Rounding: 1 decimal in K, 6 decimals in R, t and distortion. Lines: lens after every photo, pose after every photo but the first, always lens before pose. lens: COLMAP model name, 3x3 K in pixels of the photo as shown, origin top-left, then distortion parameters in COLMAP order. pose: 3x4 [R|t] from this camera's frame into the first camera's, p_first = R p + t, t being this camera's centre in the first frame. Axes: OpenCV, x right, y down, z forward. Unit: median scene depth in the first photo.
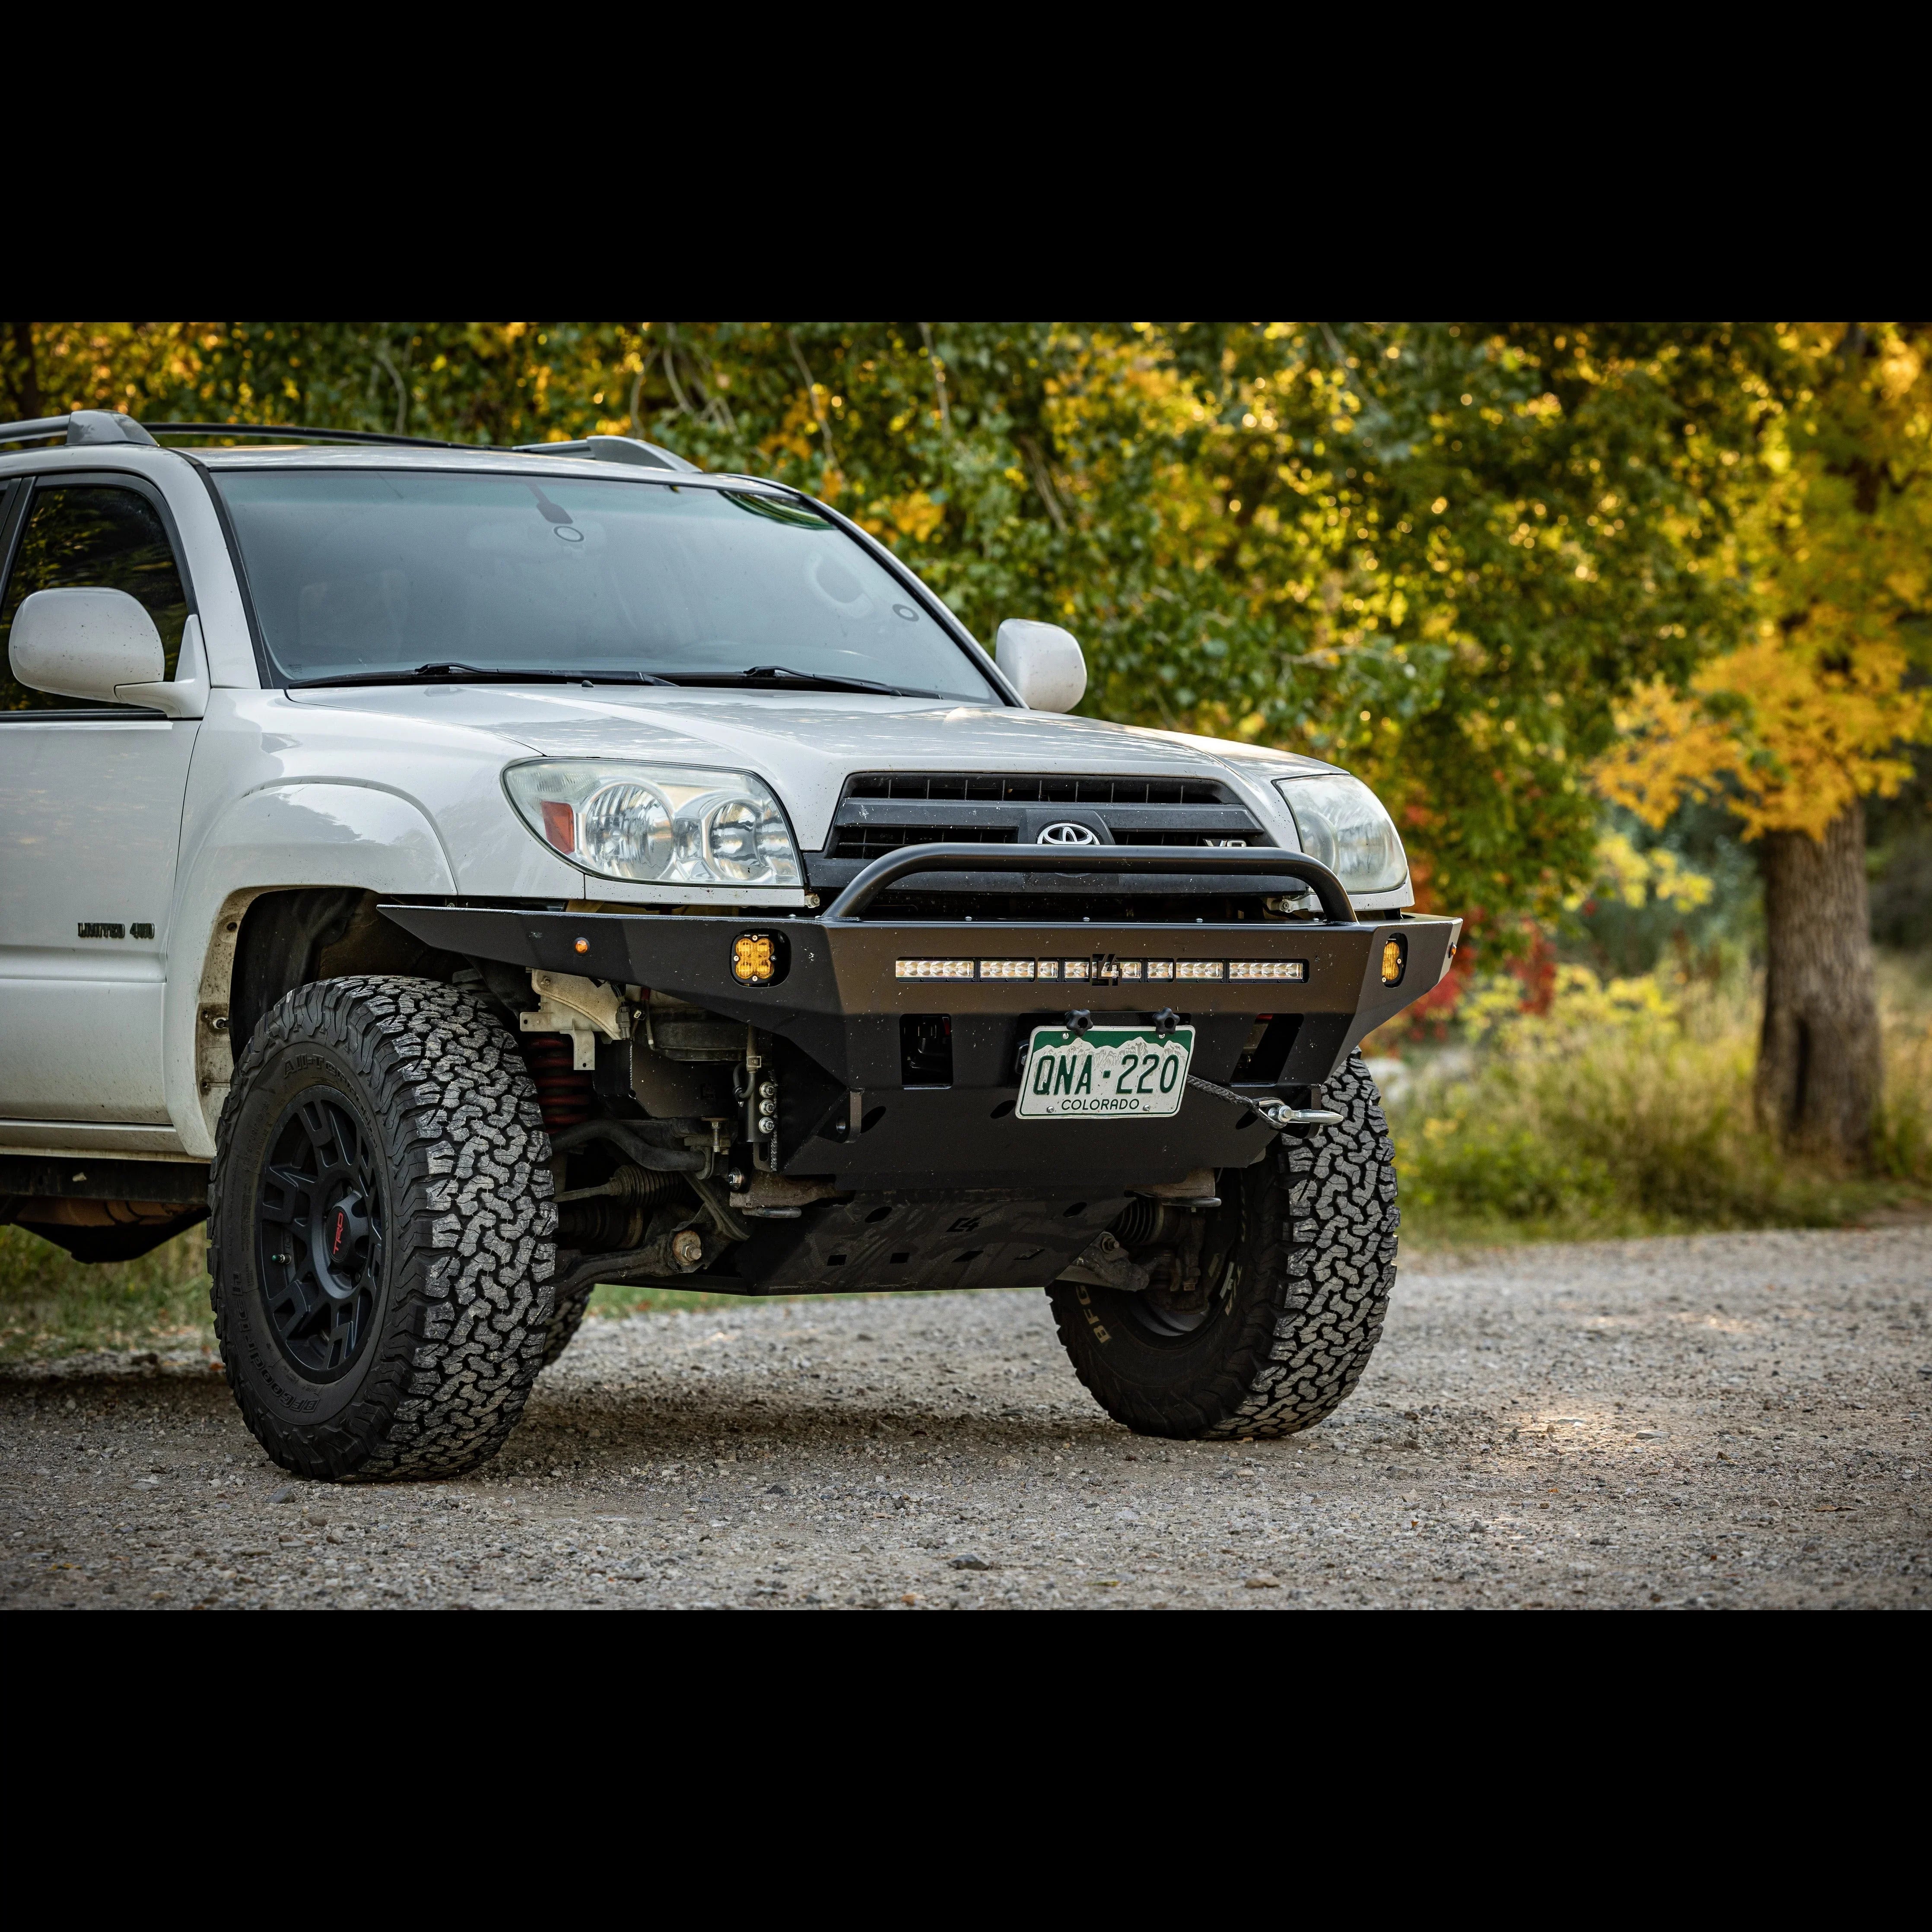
lens RADIAL K [[6464.2, 0, 966.0], [0, 6464.2, 966.0], [0, 0, 1]] dist [-0.052002, 1.184241]
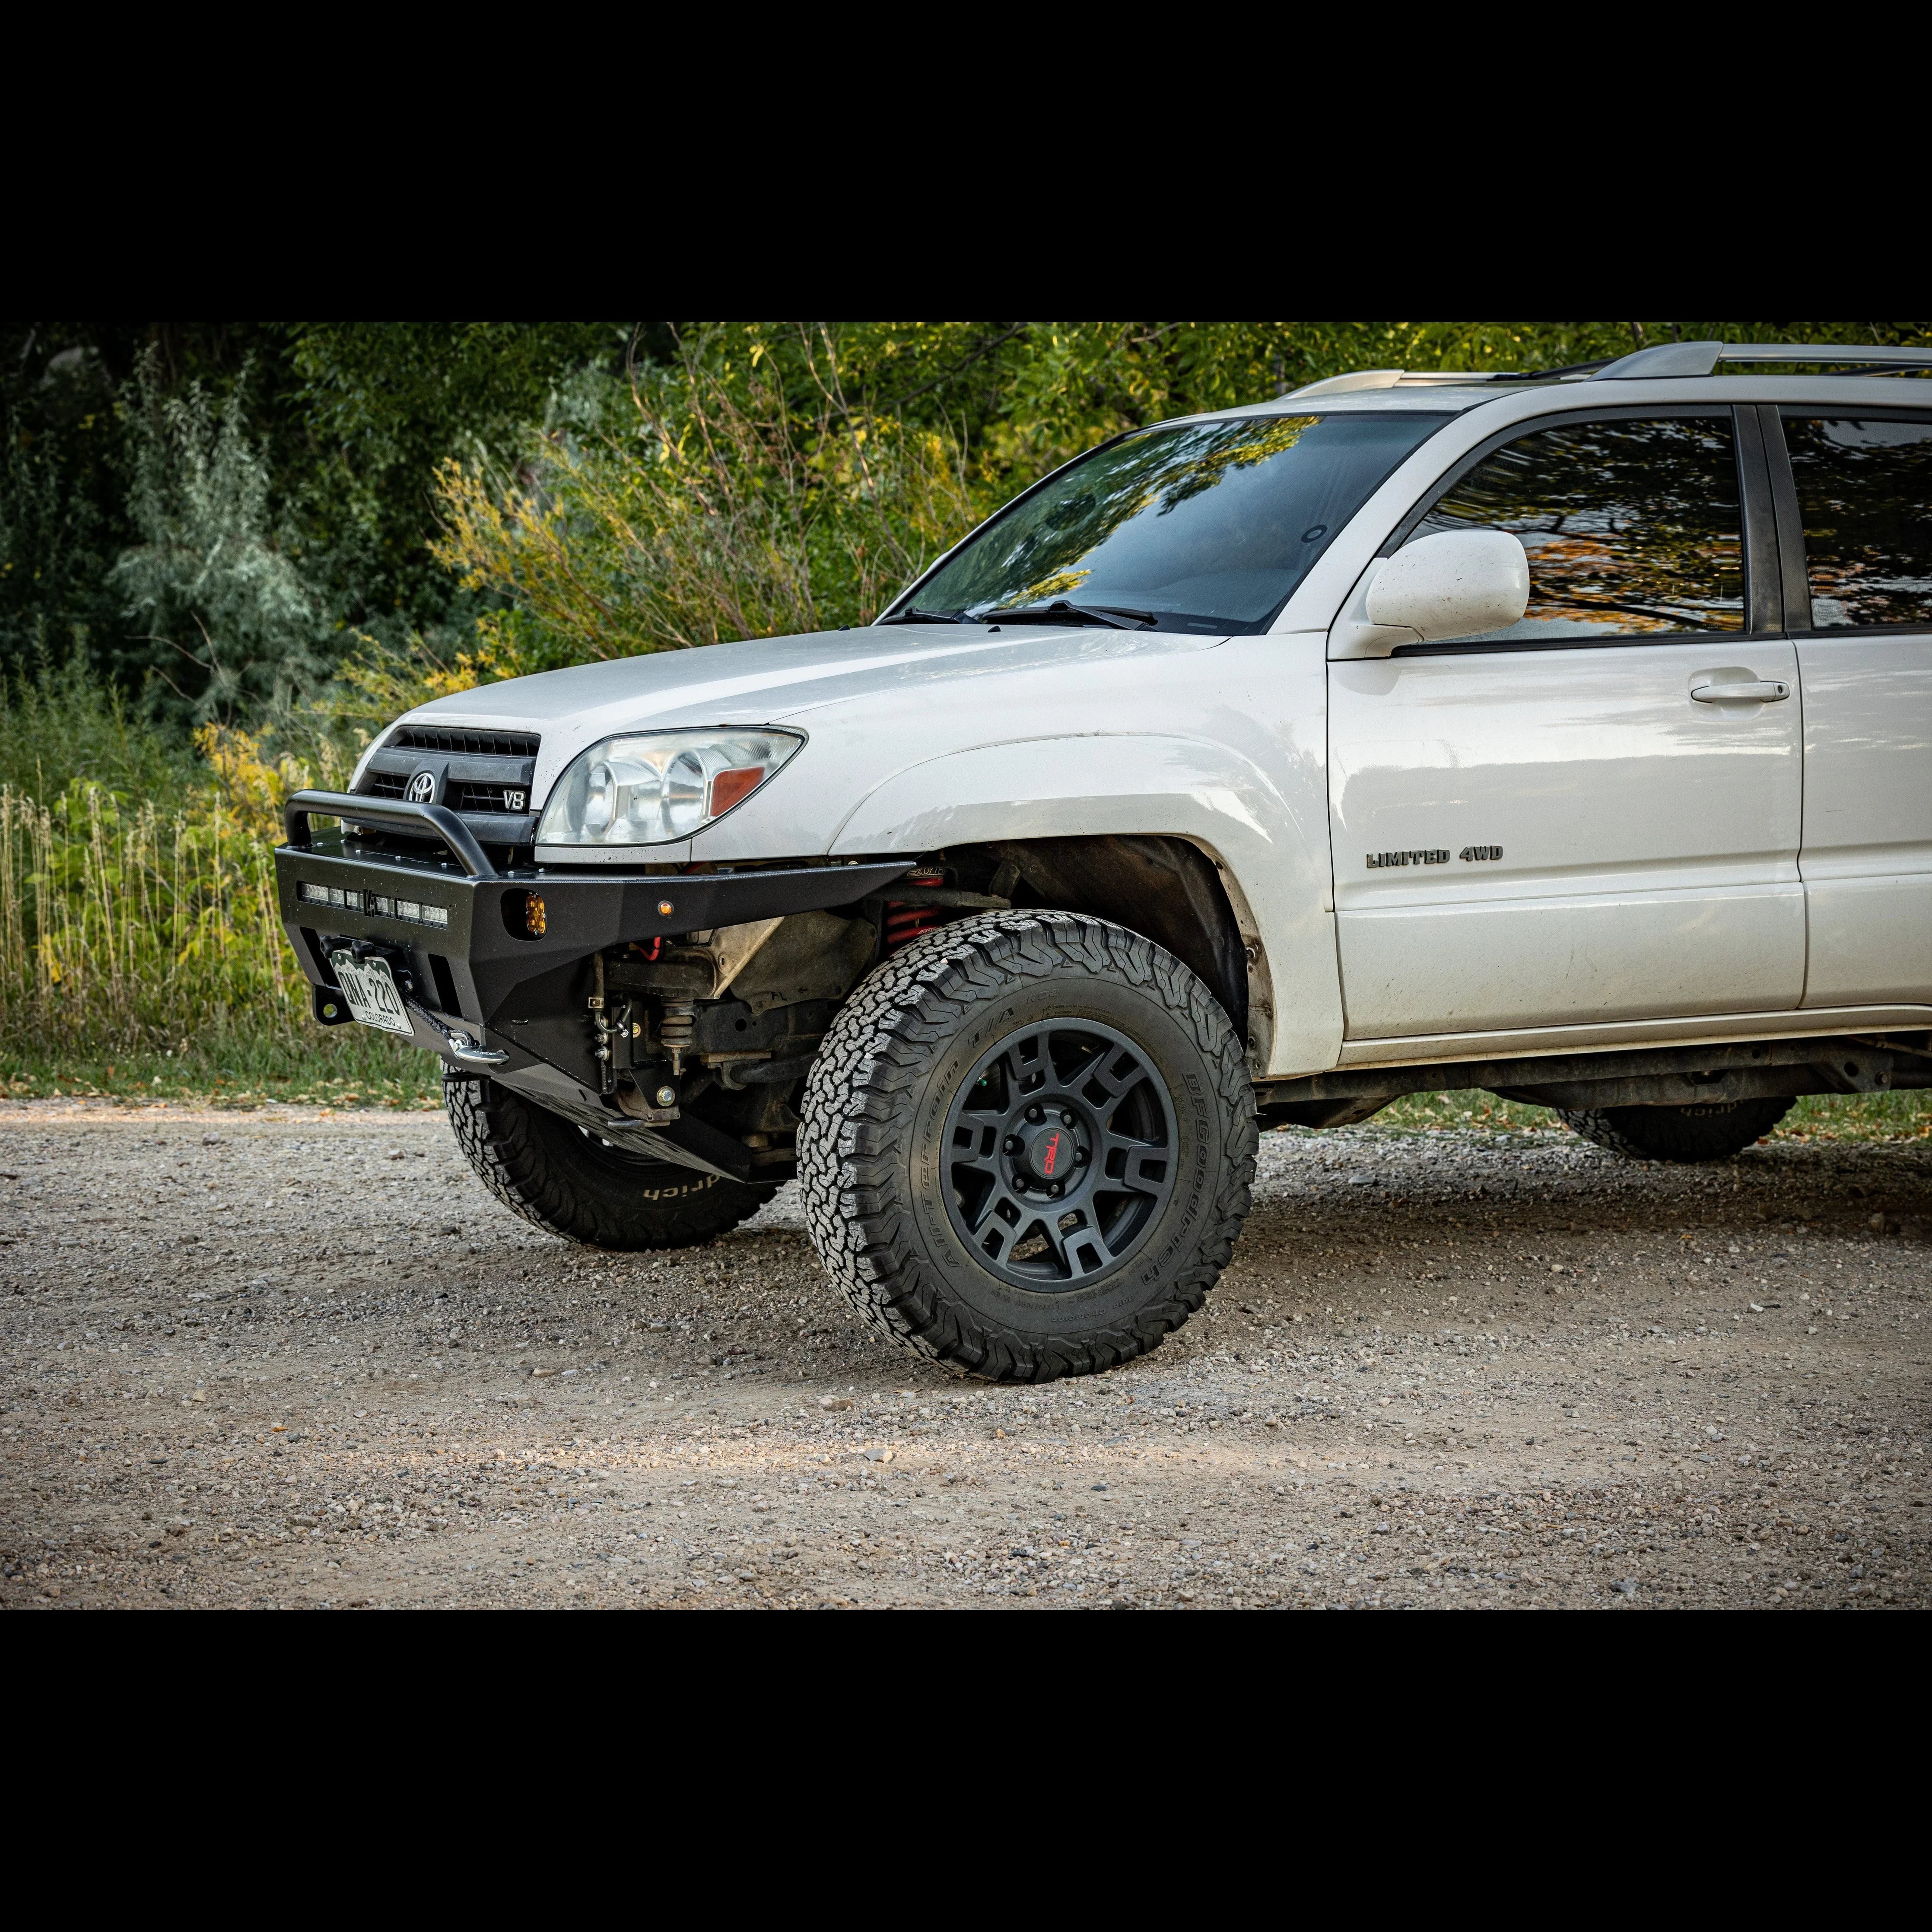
lens RADIAL K [[3748.6, 0, 966.0], [0, 3748.6, 966.0], [0, 0, 1]] dist [0.014891, -0.002406]
pose [[-0.044036, 0.092728, -0.994717, 0.684375], [0.010242, 0.995673, 0.092364, -0.049047], [0.998977, -0.006120, -0.044795, 1.133061]]
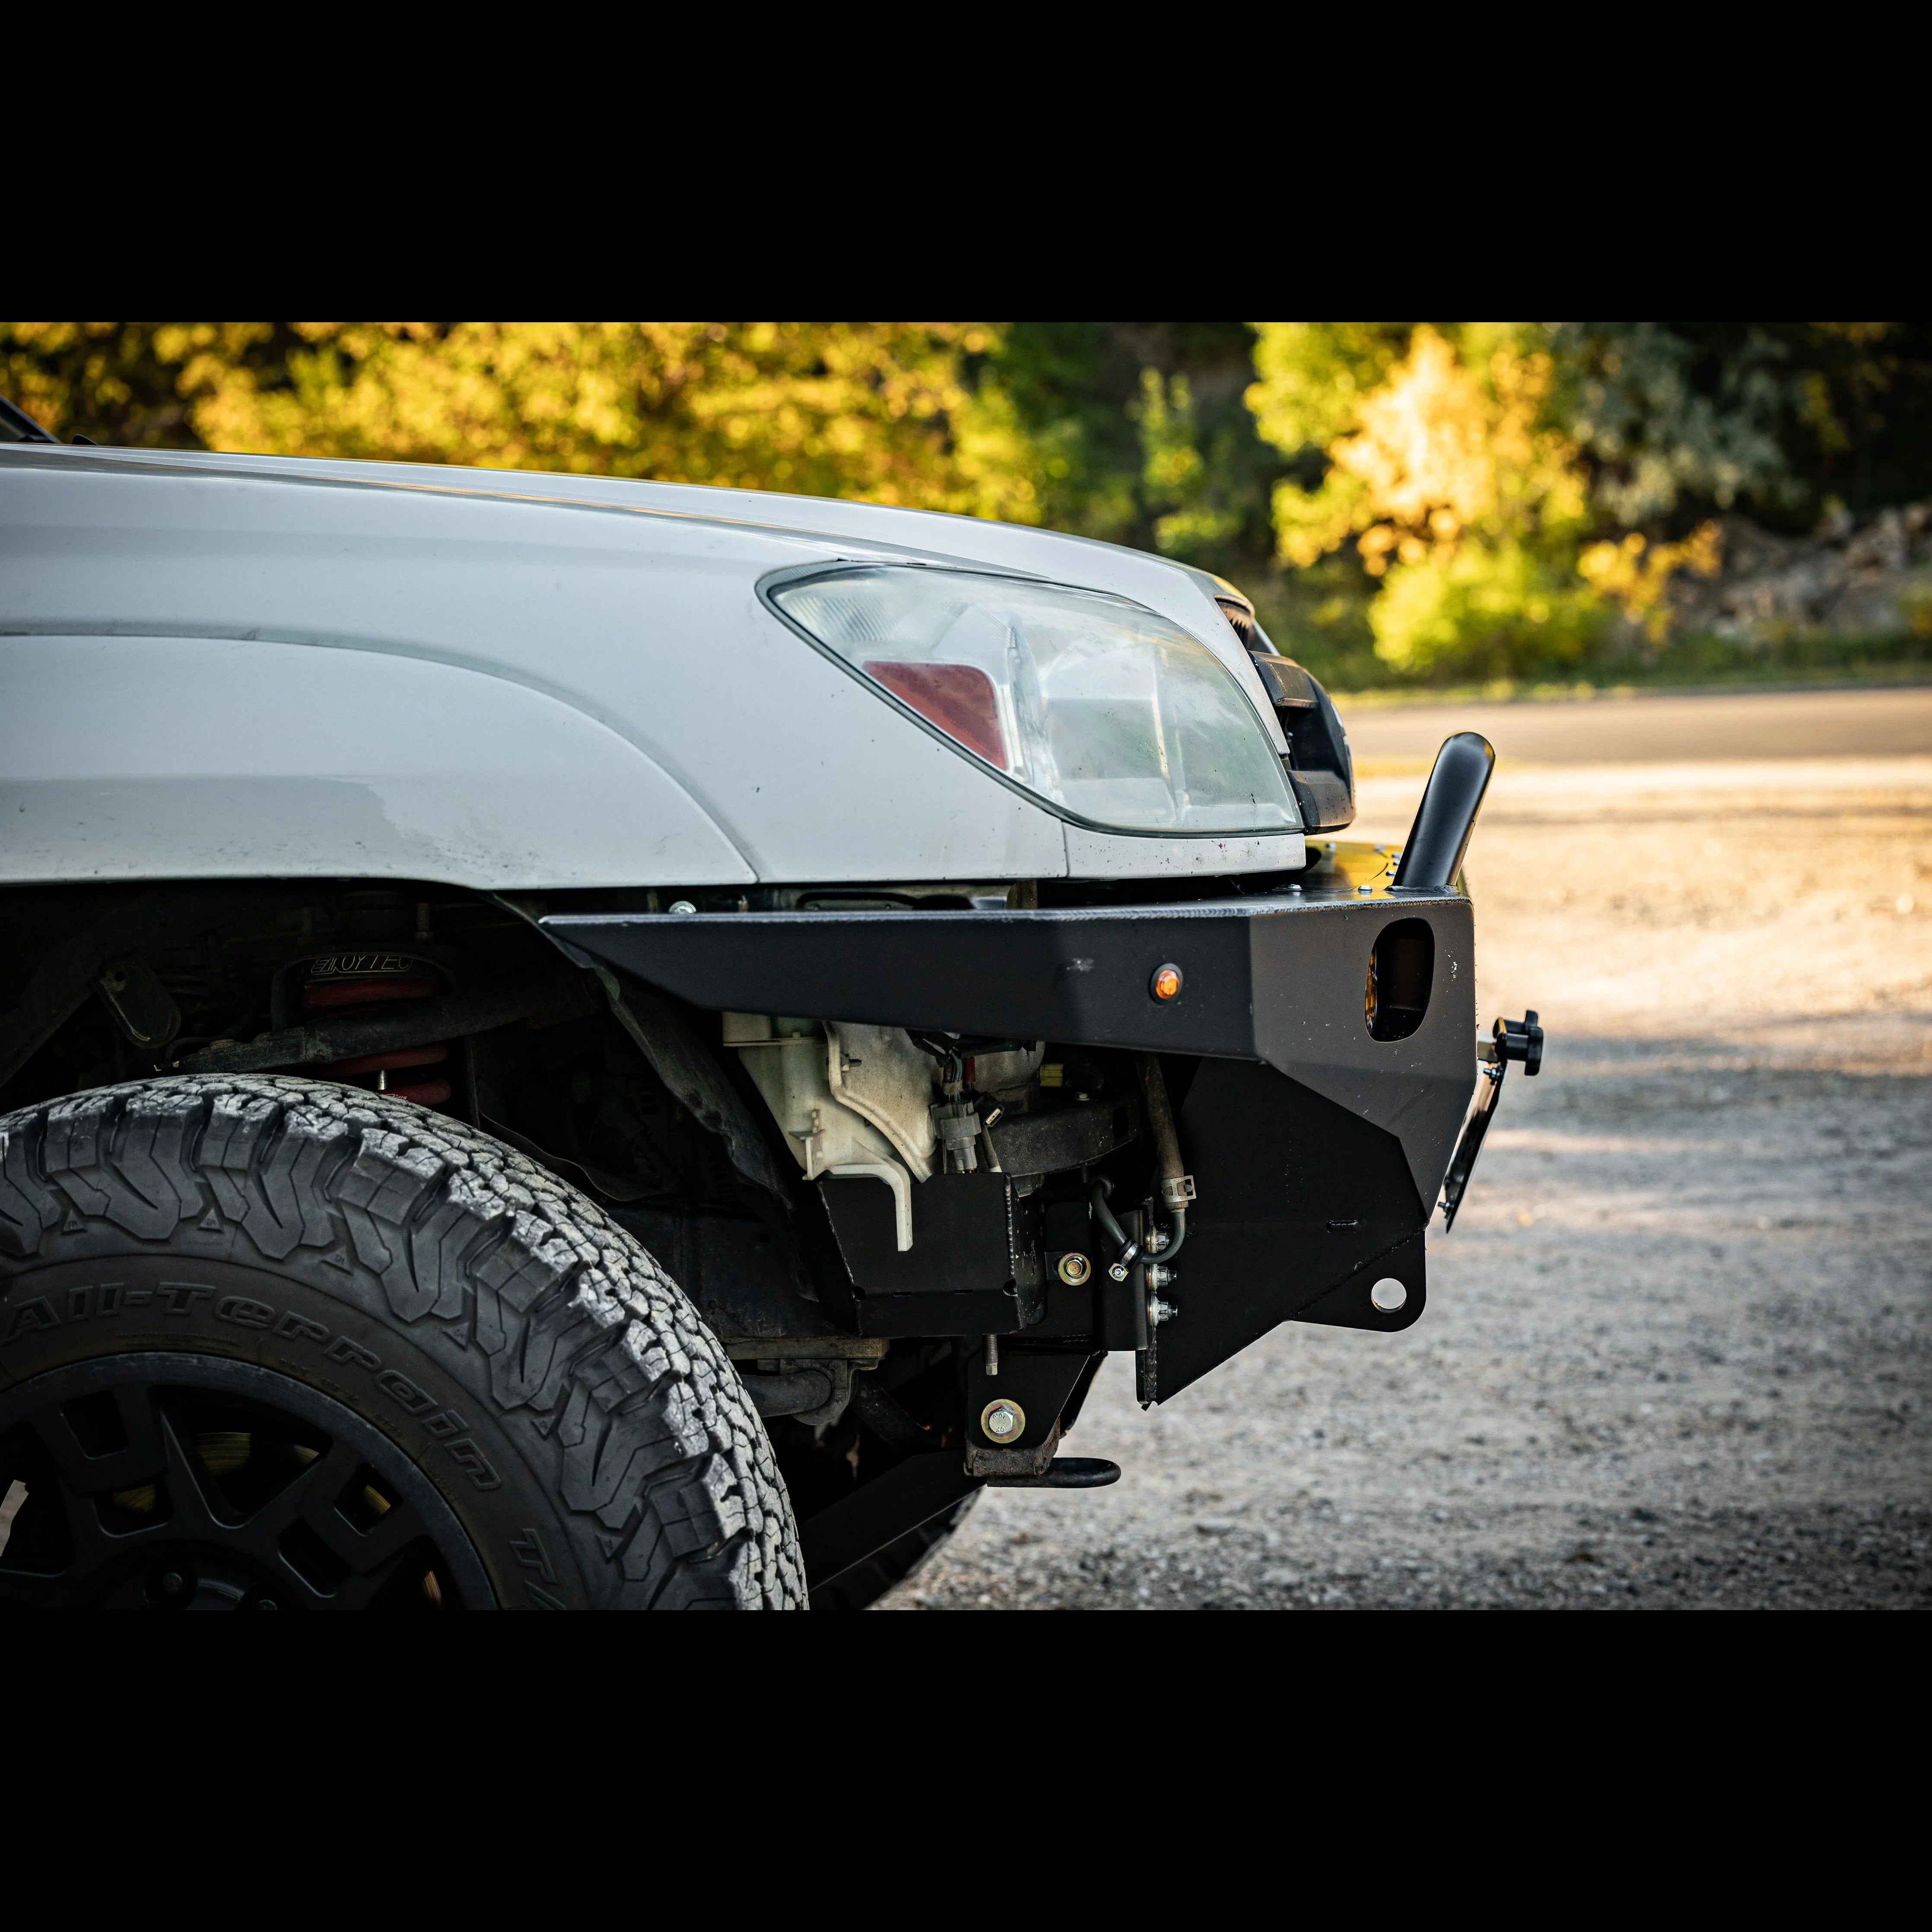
lens RADIAL K [[3748.6, 0, 966.0], [0, 3748.6, 966.0], [0, 0, 1]] dist [0.014891, -0.002406]
pose [[0.628659, -0.072667, 0.774279, -0.260089], [0.038229, 0.997309, 0.062559, -0.020357], [-0.776741, -0.009728, 0.629745, 0.823907]]
